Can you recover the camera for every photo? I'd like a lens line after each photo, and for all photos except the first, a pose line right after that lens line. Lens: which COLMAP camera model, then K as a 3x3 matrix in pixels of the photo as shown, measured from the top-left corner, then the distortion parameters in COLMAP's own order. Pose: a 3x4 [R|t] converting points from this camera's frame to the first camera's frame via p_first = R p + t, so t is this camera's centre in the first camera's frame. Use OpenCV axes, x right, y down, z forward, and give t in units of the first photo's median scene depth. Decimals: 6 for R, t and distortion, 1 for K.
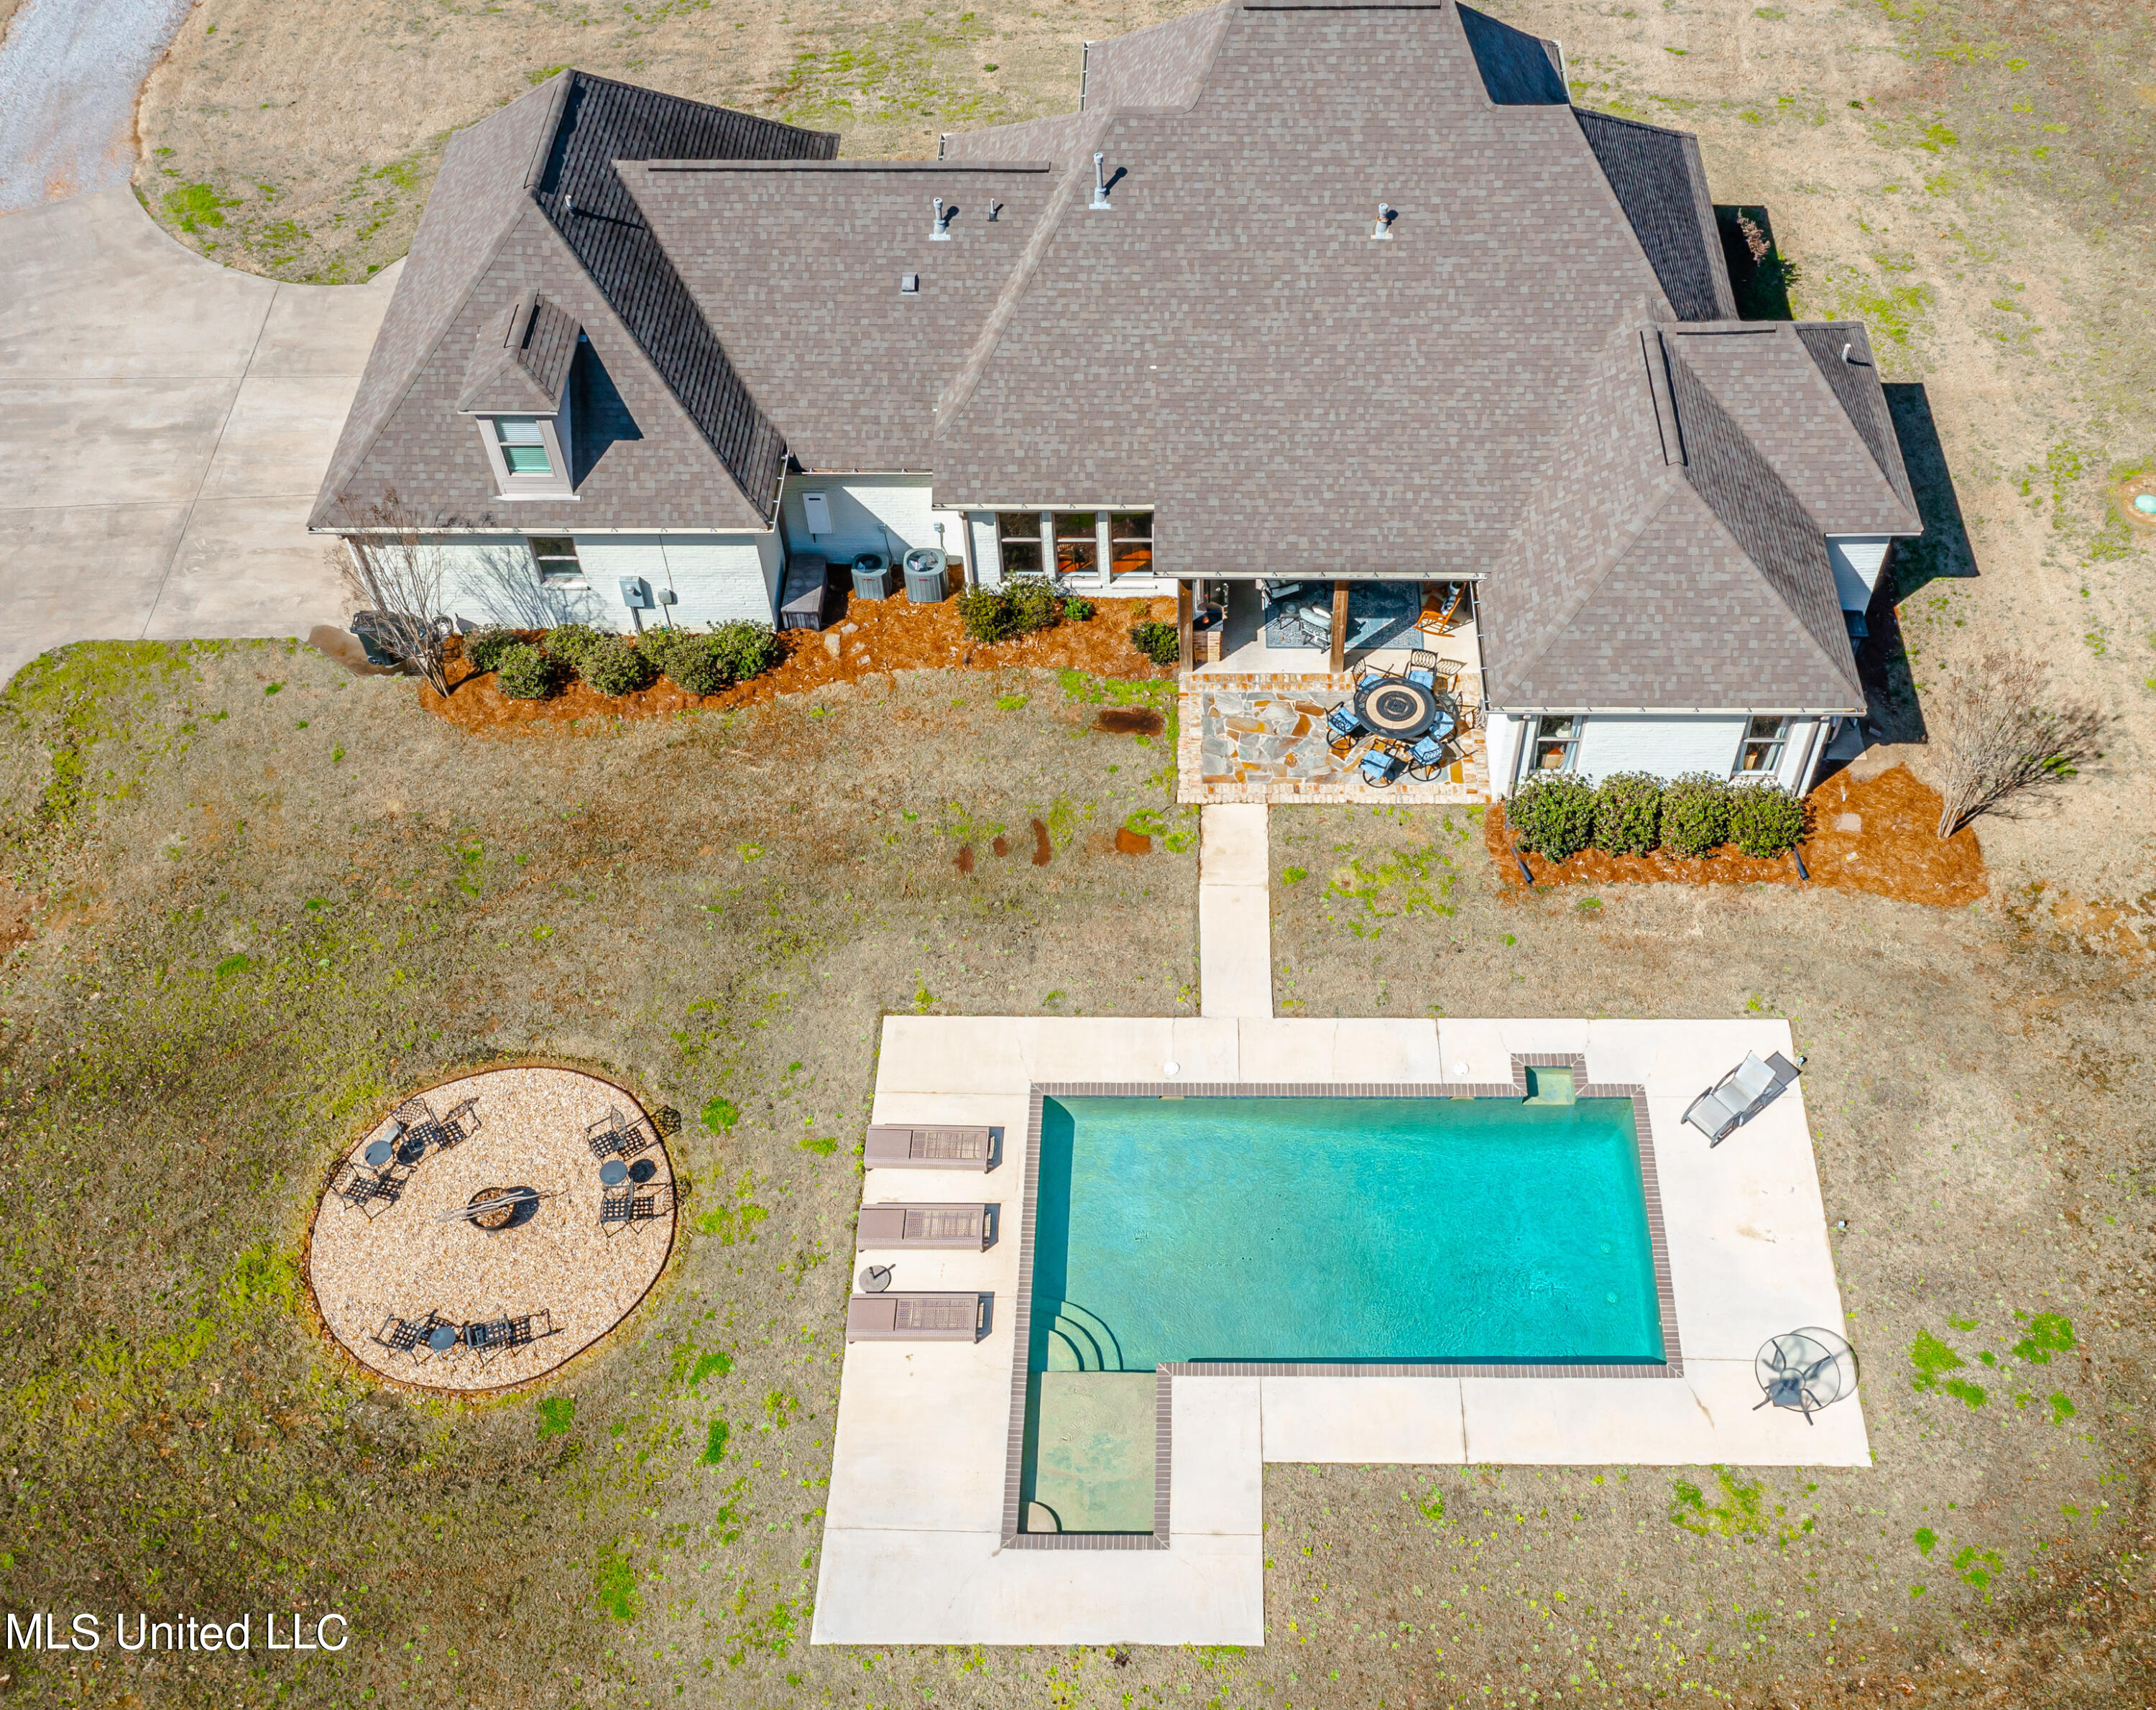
lens RADIAL K [[2109.6, 0, 1159.5], [0, 2109.6, 914.4], [0, 0, 1]] dist [-0.019901, 0.085394]
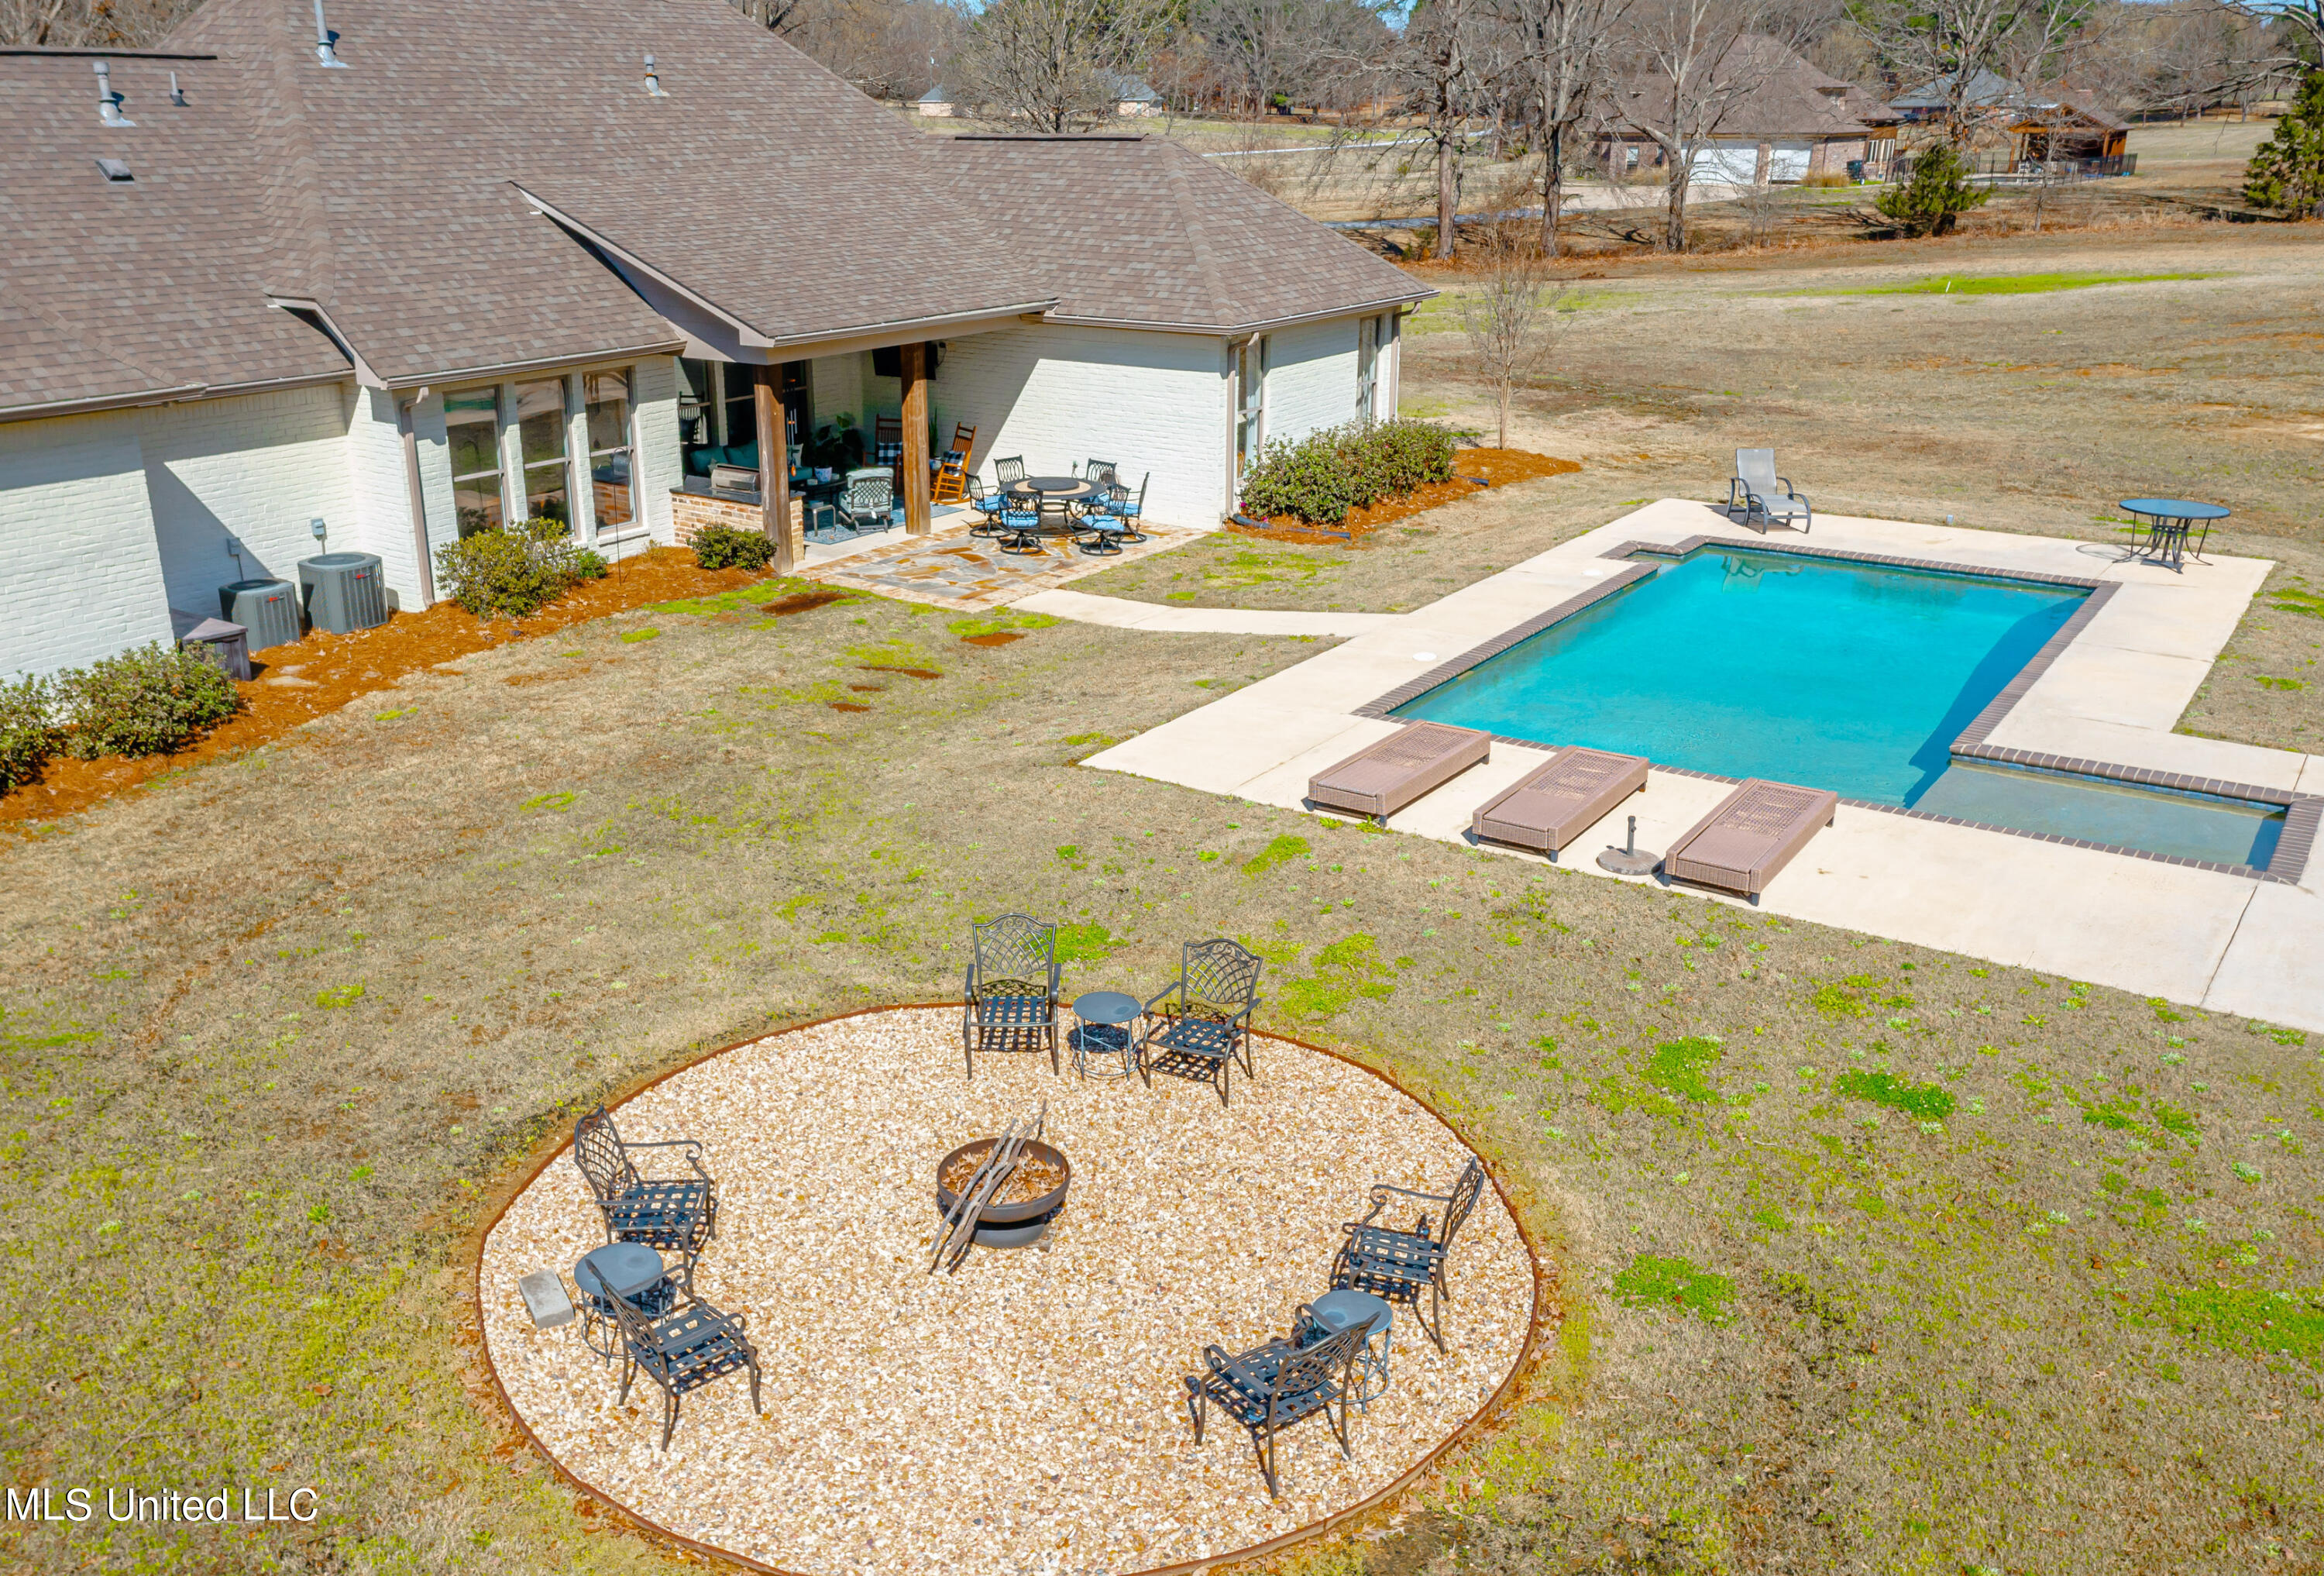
lens RADIAL K [[1964.2, 0, 1087.9], [0, 1964.2, 856.6], [0, 0, 1]] dist [0.001971, 0.059149]
pose [[0.560962, -0.292997, 0.774257, -0.527290], [0.659777, 0.723137, -0.204368, 0.170586], [-0.500016, 0.625480, 0.598965, 0.730483]]
